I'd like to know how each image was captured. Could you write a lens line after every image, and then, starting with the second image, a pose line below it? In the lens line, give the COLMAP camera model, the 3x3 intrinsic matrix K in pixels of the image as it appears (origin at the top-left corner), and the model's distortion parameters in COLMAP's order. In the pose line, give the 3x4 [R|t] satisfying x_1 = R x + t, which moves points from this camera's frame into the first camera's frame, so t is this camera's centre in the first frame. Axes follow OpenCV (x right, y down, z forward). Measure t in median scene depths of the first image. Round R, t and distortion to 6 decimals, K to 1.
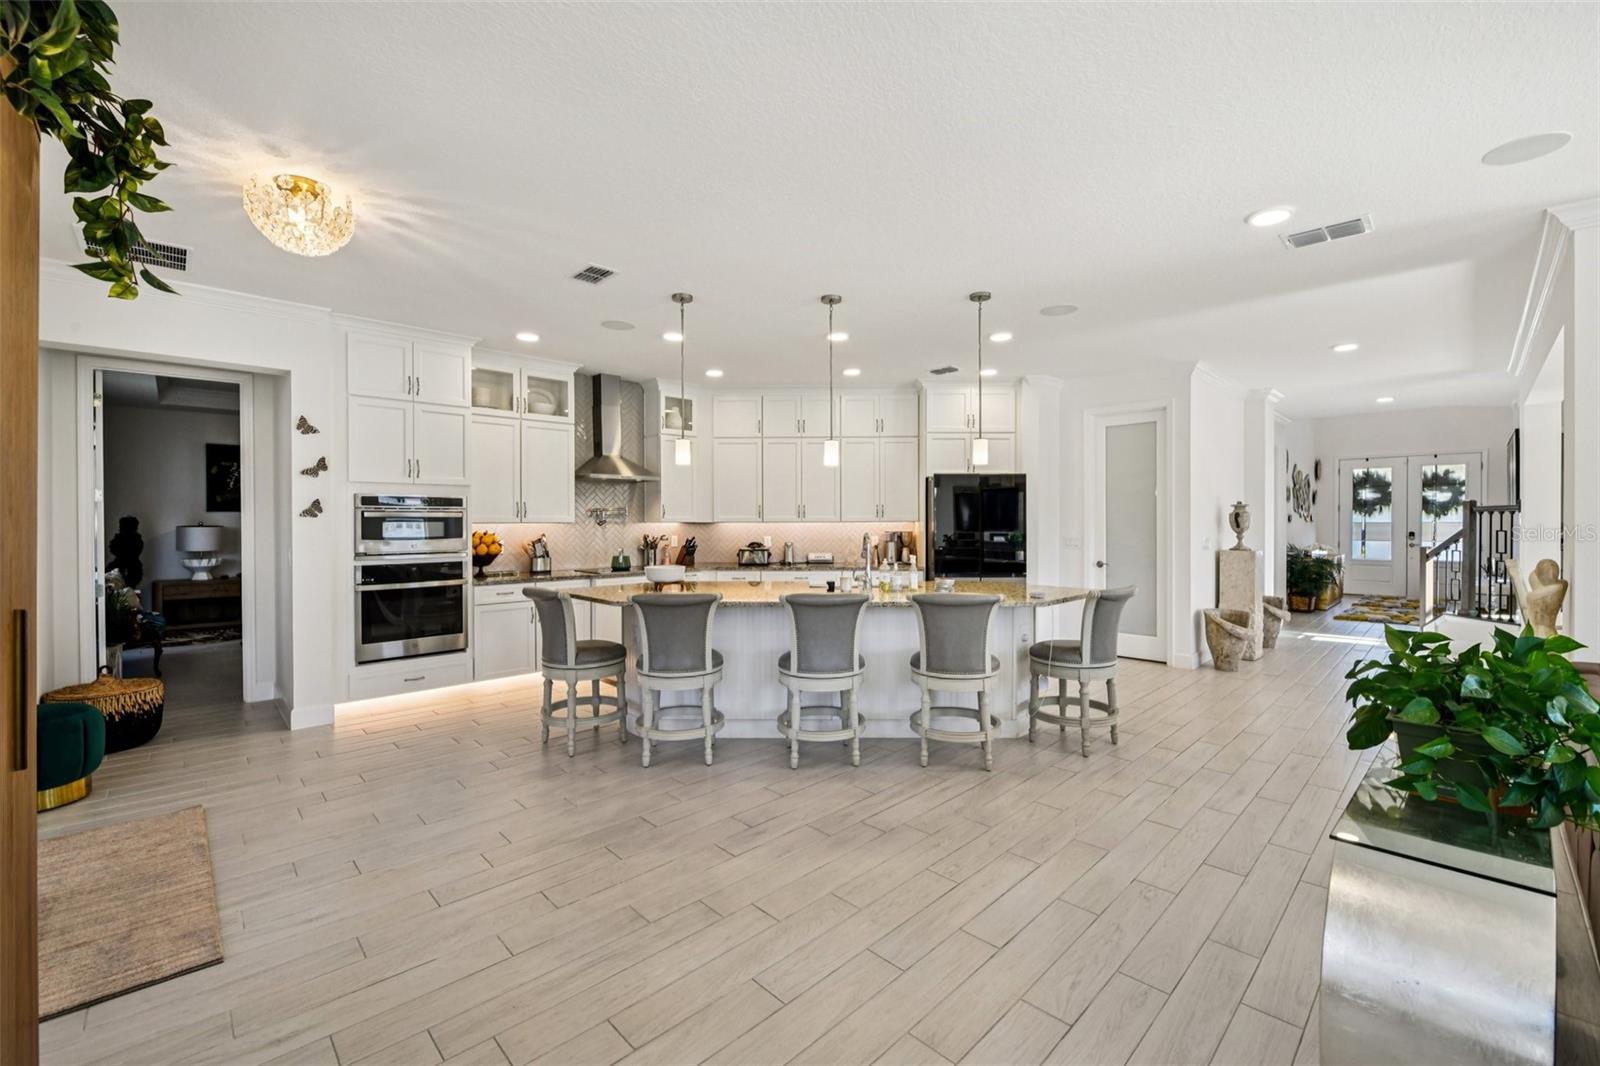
lens RADIAL K [[652.3, 0, 794.6], [0, 652.3, 519.6], [0, 0, 1]] dist [-0.018291, -0.002594]
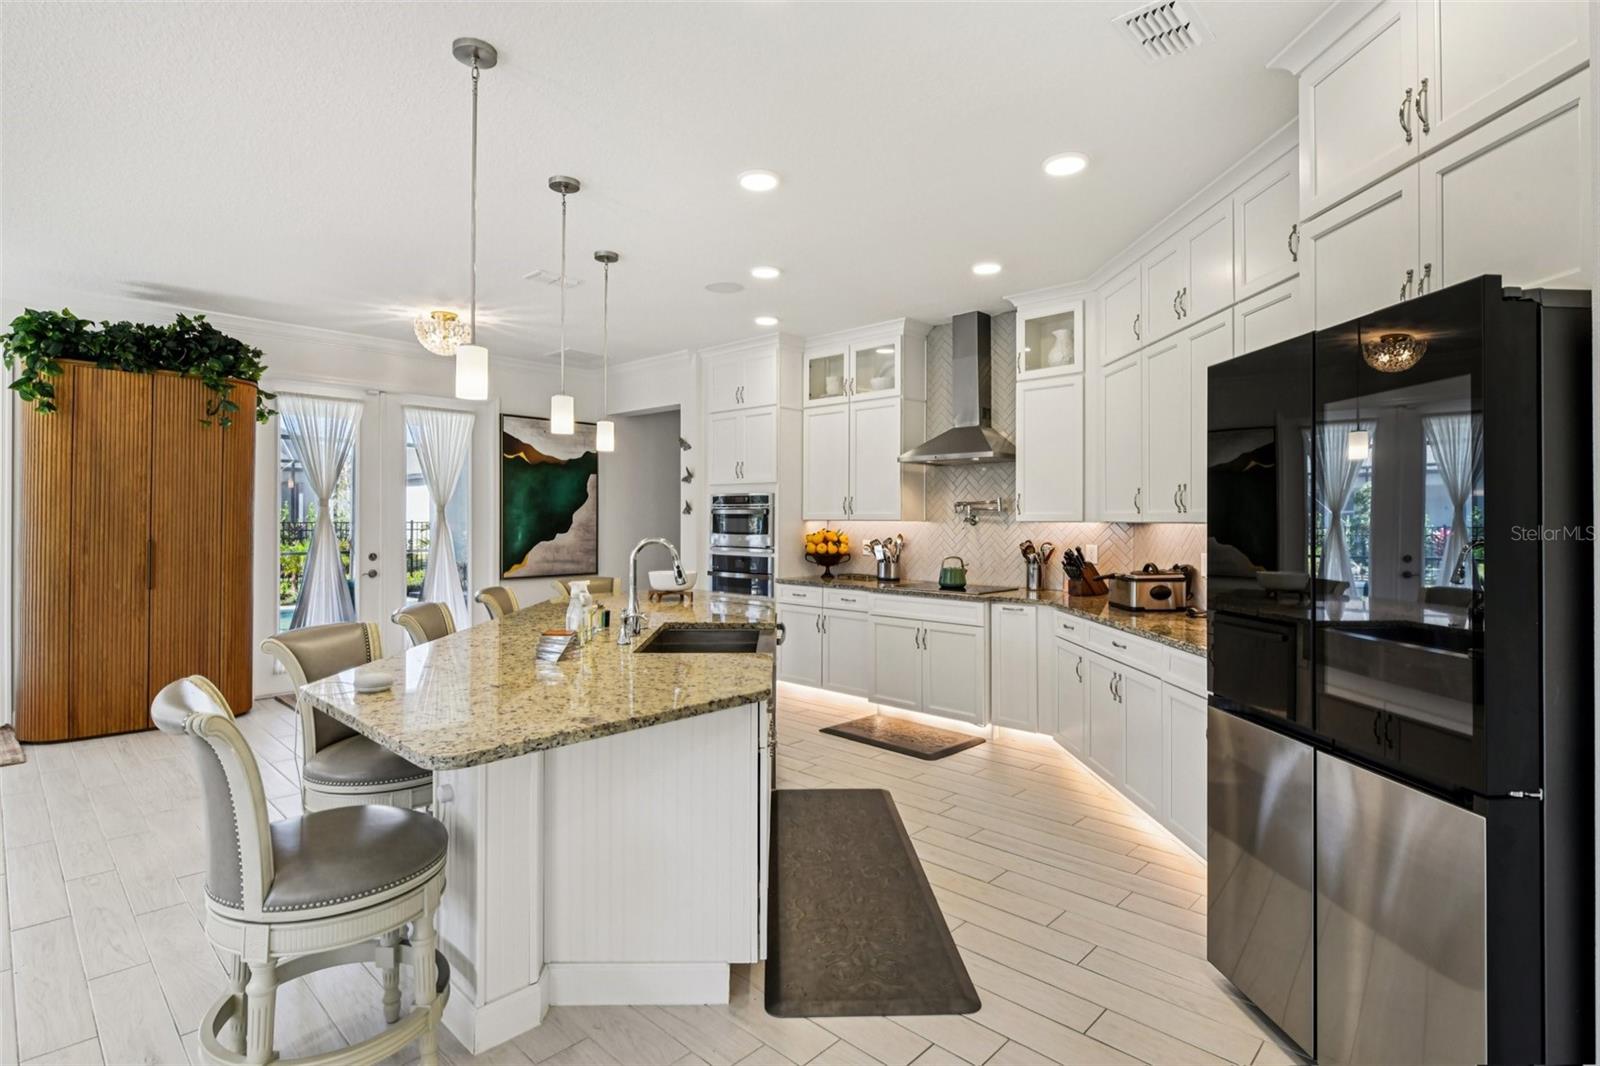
lens RADIAL K [[781.7, 0, 798.1], [0, 781.7, 522.1], [0, 0, 1]] dist [-0.006209, -0.000762]
pose [[0.061011, 0.003947, -0.998129, 0.652360], [-0.003178, 0.999988, 0.003760, 0.003868], [0.998132, 0.002942, 0.061023, 0.890174]]
